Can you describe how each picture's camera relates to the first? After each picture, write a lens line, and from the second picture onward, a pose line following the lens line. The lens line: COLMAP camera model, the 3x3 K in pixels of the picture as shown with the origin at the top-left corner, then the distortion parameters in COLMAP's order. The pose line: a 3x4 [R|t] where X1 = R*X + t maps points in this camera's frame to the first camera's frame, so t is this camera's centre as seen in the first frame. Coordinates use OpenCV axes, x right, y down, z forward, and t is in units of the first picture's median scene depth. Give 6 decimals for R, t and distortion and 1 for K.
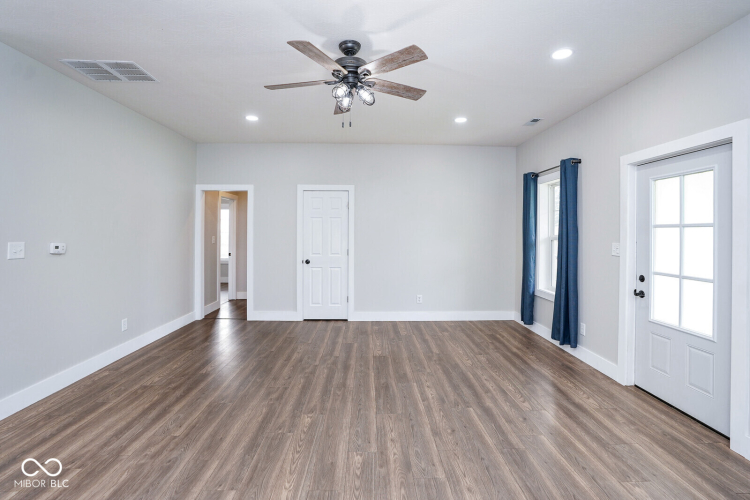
lens RADIAL K [[352.1, 0, 380.1], [0, 352.1, 233.0], [0, 0, 1]] dist [-0.067006, 0.025308]
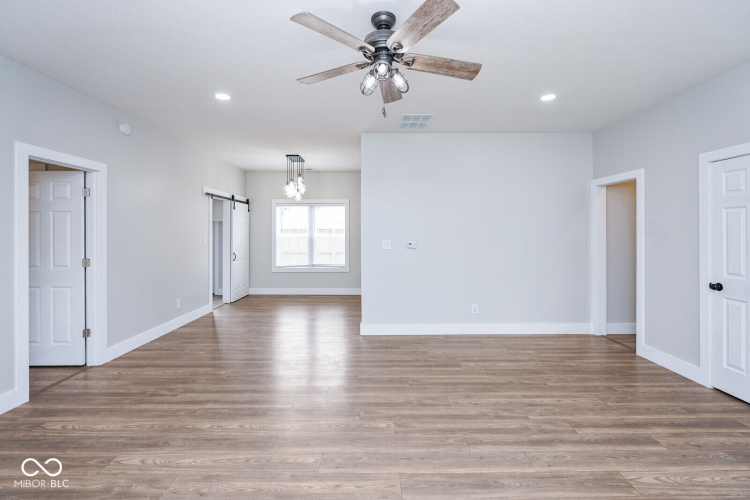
lens RADIAL K [[350.1, 0, 376.5], [0, 350.1, 226.3], [0, 0, 1]] dist [-0.002450, -0.000885]
pose [[-0.026183, -0.023719, -0.999376, 0.705271], [-0.003031, 0.999716, -0.023647, 0.000508], [0.999653, 0.002410, -0.026248, 0.891737]]
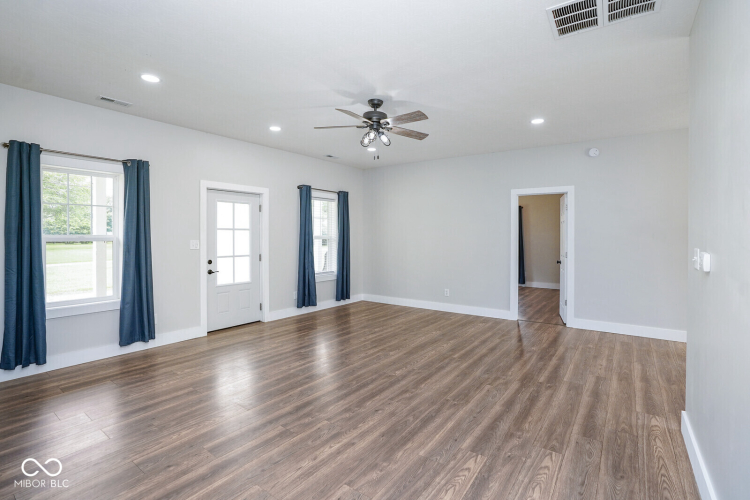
lens RADIAL K [[354.5, 0, 383.4], [0, 354.5, 239.8], [0, 0, 1]] dist [-0.052208, 0.000645]
pose [[-0.795553, -0.015550, 0.605684, -0.880130], [-0.007452, 0.999846, 0.015882, 0.000060], [-0.605838, 0.008121, -0.795547, 1.885801]]
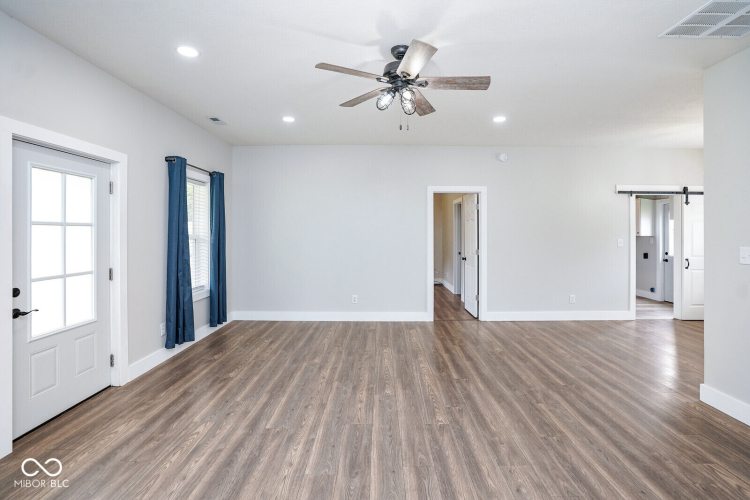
lens RADIAL K [[352.1, 0, 380.1], [0, 352.1, 233.0], [0, 0, 1]] dist [-0.067006, 0.025308]
pose [[-0.999262, -0.009289, 0.037268, -0.058076], [-0.009128, 0.999948, 0.004492, -0.007726], [-0.037307, 0.004148, -0.999295, 1.792015]]
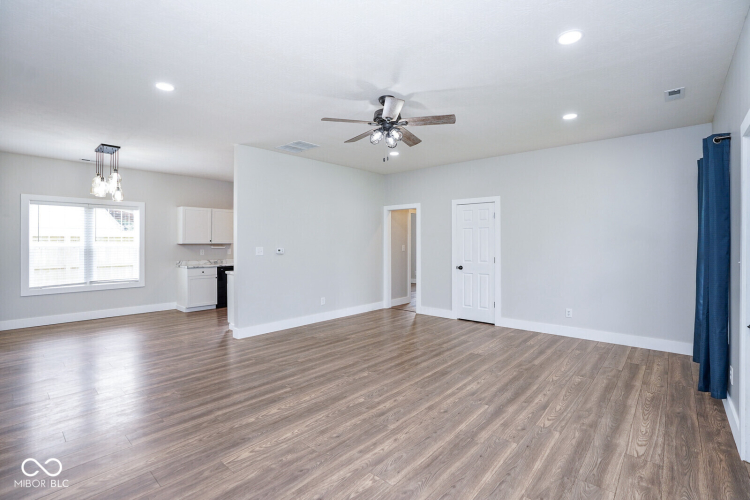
lens RADIAL K [[352.1, 0, 380.1], [0, 352.1, 233.0], [0, 0, 1]] dist [-0.067006, 0.025308]
pose [[0.729943, -0.024980, -0.683051, 0.717188], [0.003277, 0.999448, -0.033049, 0.015031], [0.683500, 0.021885, 0.729622, 0.000591]]
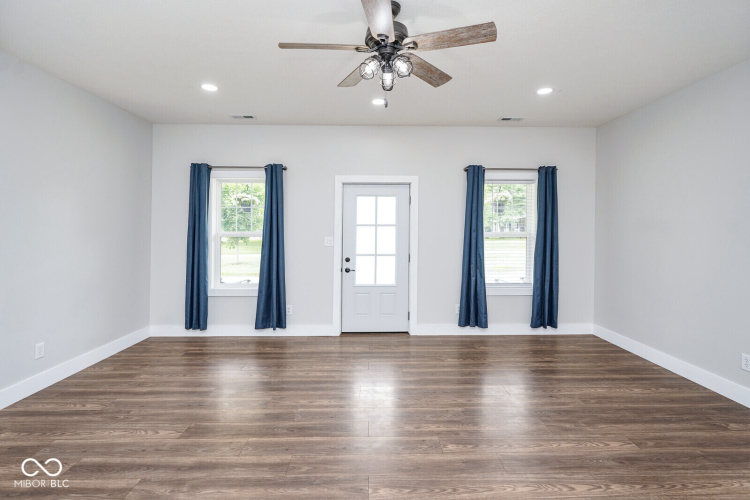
lens RADIAL K [[355.3, 0, 379.8], [0, 355.3, 230.6], [0, 0, 1]] dist [-0.002312, -0.000104]
pose [[0.010237, -0.010660, 0.999891, -0.840300], [-0.000732, 0.999943, 0.010668, -0.012734], [-0.999947, -0.000841, 0.010228, 0.885439]]
